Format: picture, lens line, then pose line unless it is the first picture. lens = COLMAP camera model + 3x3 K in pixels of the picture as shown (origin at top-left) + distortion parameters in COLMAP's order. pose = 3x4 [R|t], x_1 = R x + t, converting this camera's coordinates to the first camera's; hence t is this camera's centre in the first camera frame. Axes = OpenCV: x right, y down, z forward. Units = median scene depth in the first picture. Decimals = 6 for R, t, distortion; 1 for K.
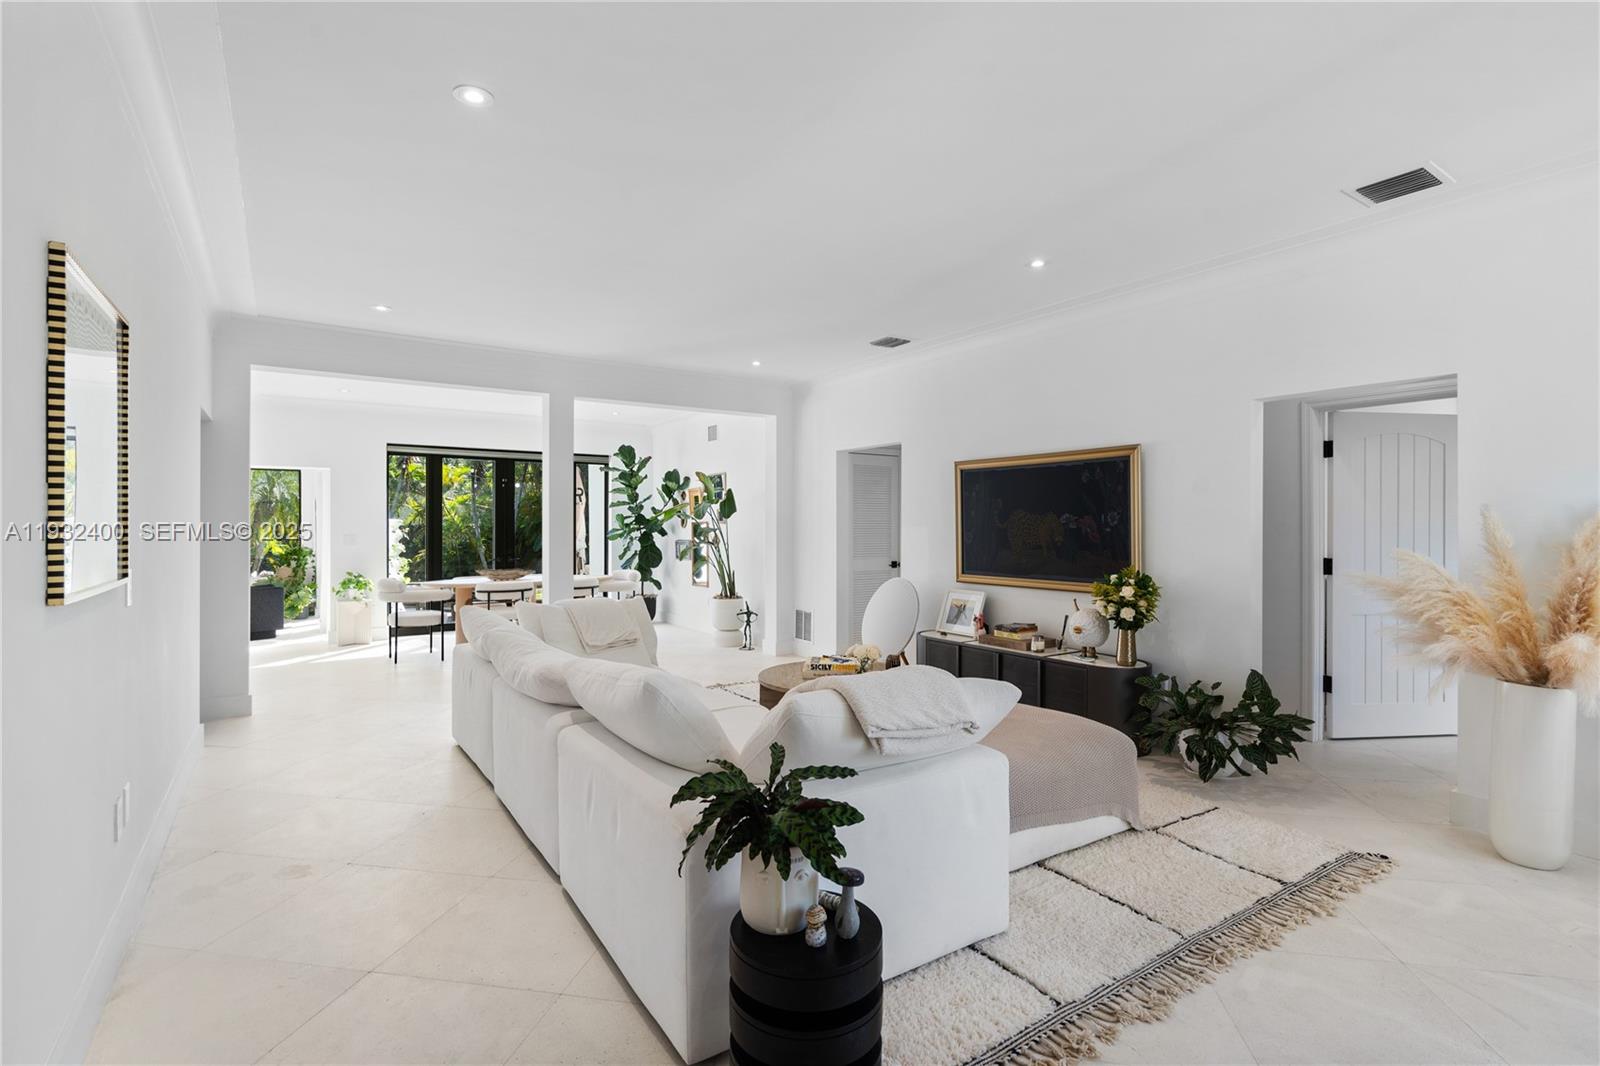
lens RADIAL K [[737.8, 0, 824.1], [0, 737.8, 527.0], [0, 0, 1]] dist [0.001952, 0.000442]
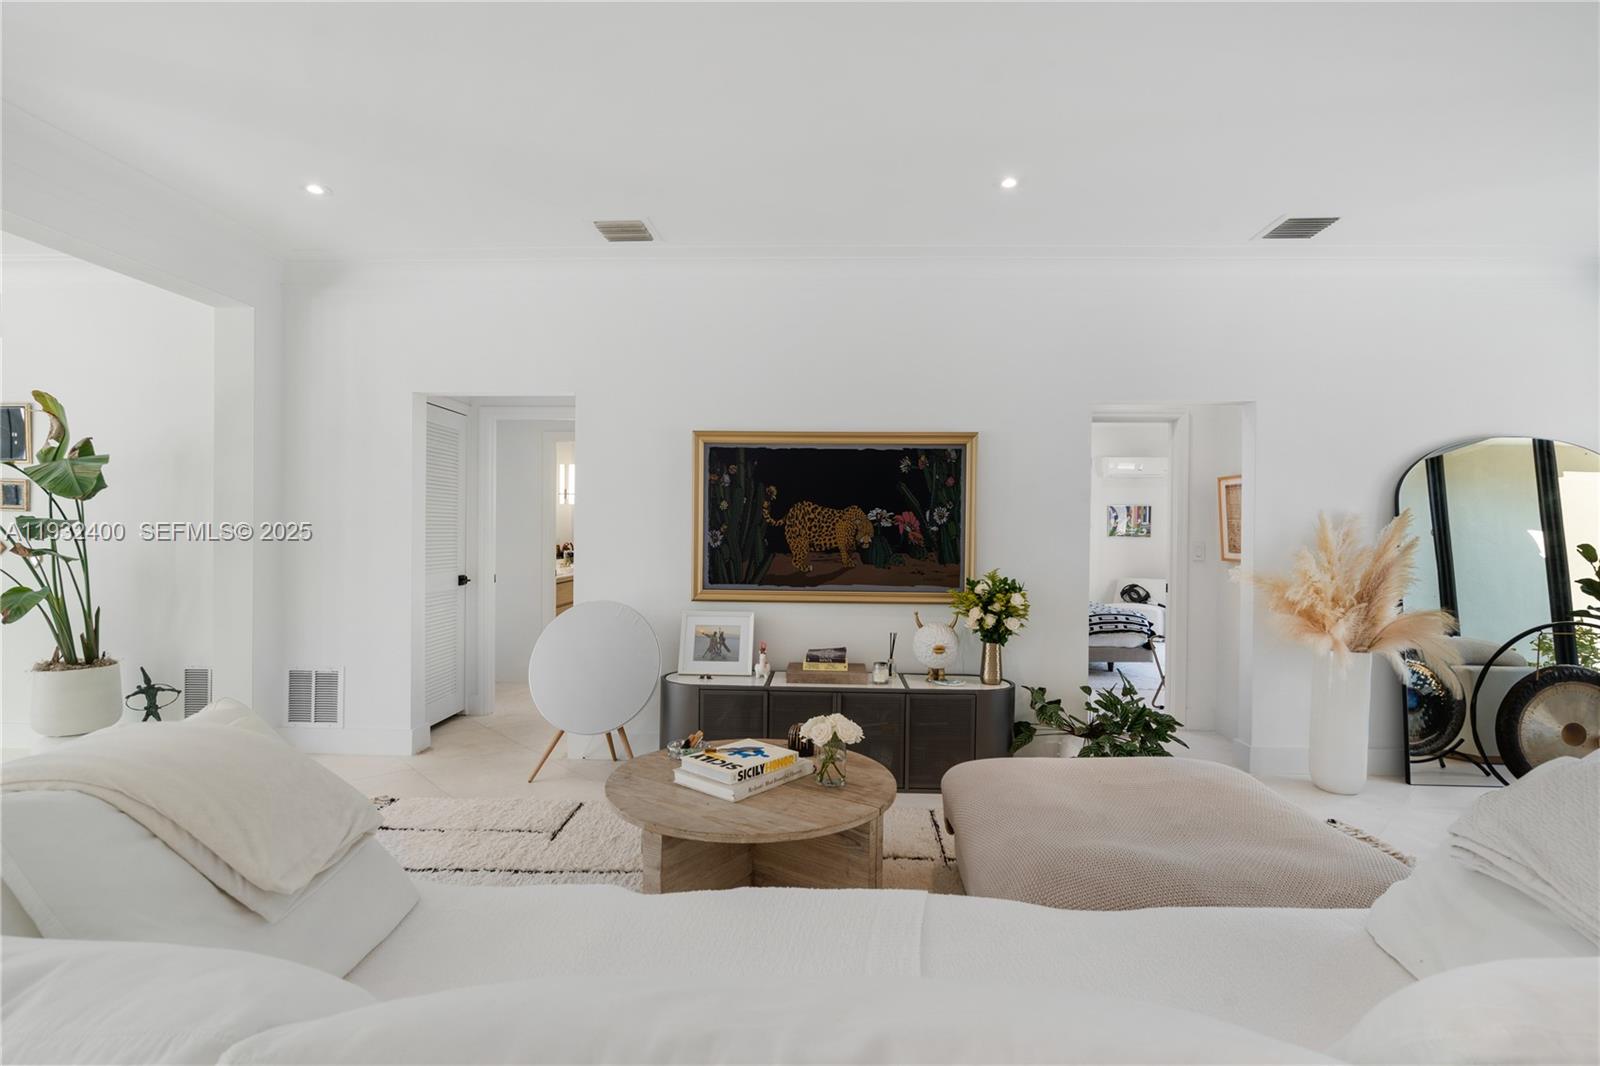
lens RADIAL K [[771.2, 0, 800.0], [0, 771.2, 533.0], [0, 0, 1]] dist [-0.000573, -0.000069]
pose [[0.609314, -0.000330, 0.792929, -0.402749], [-0.010890, 0.999902, 0.008784, 0.002395], [-0.792854, -0.013987, 0.609251, 0.552314]]
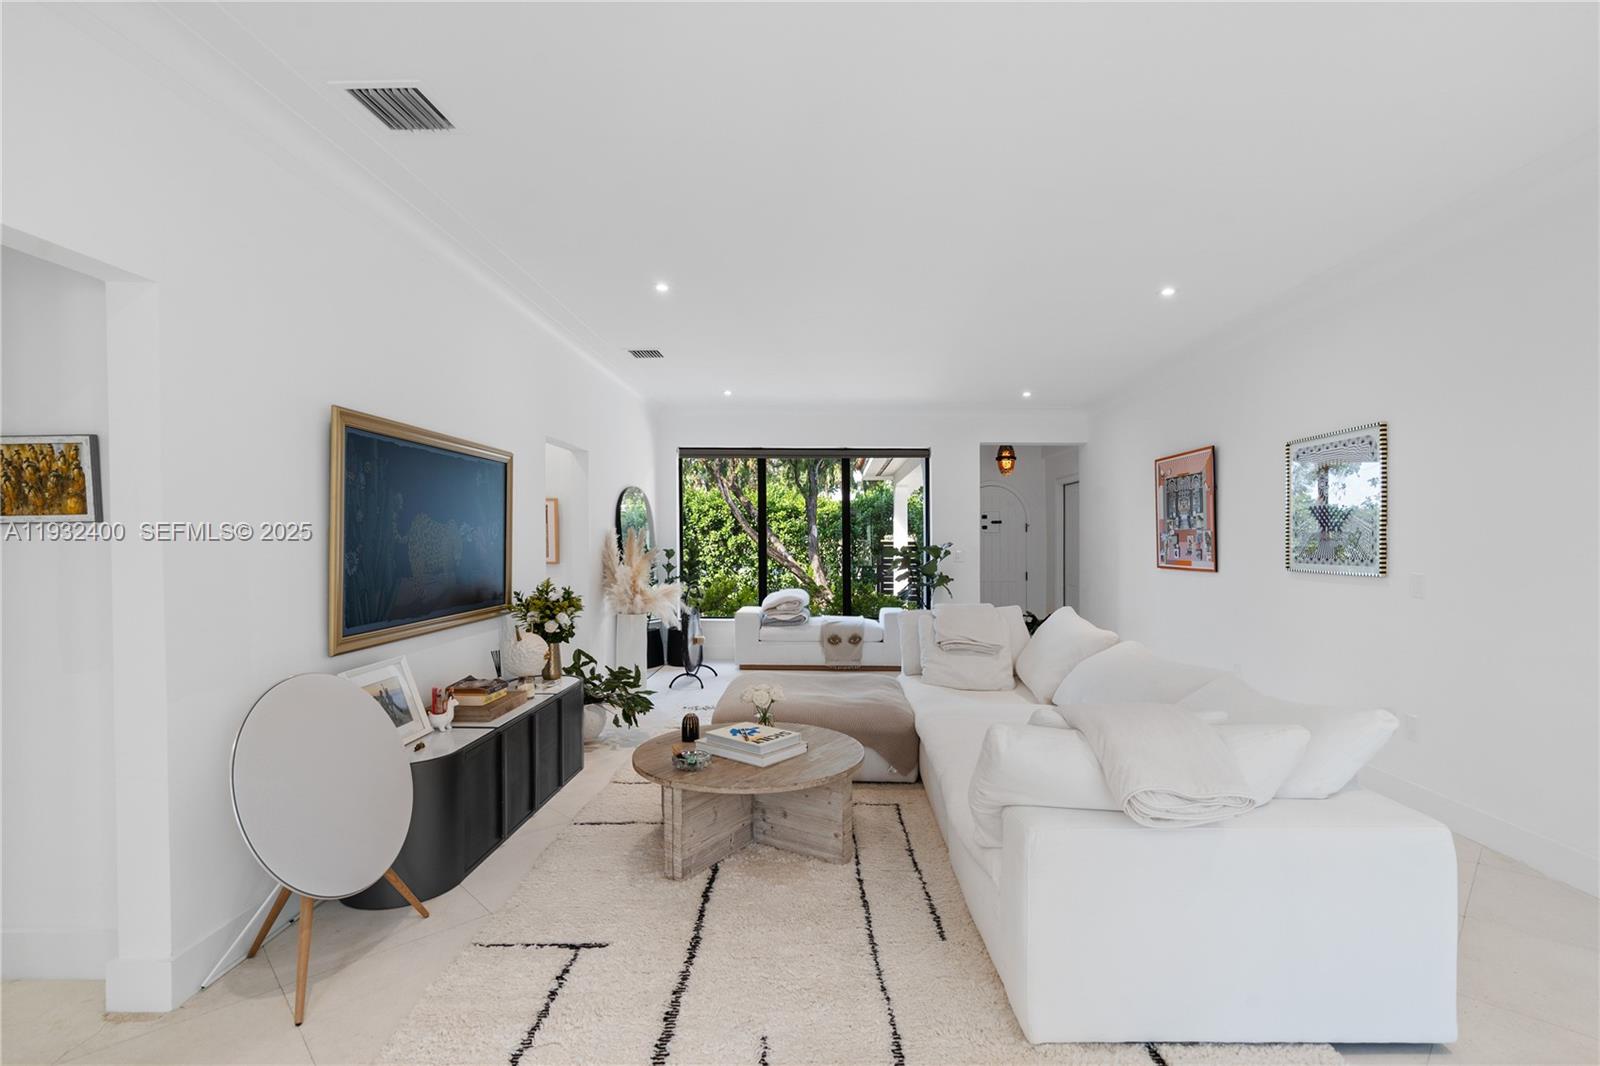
lens RADIAL K [[743.6, 0, 820.5], [0, 743.6, 540.3], [0, 0, 1]] dist [0.002307, 0.001061]
pose [[-0.803945, -0.006635, 0.594666, -0.423500], [-0.004369, 0.999977, 0.005251, -0.005543], [-0.594687, 0.001623, -0.803956, 1.408784]]
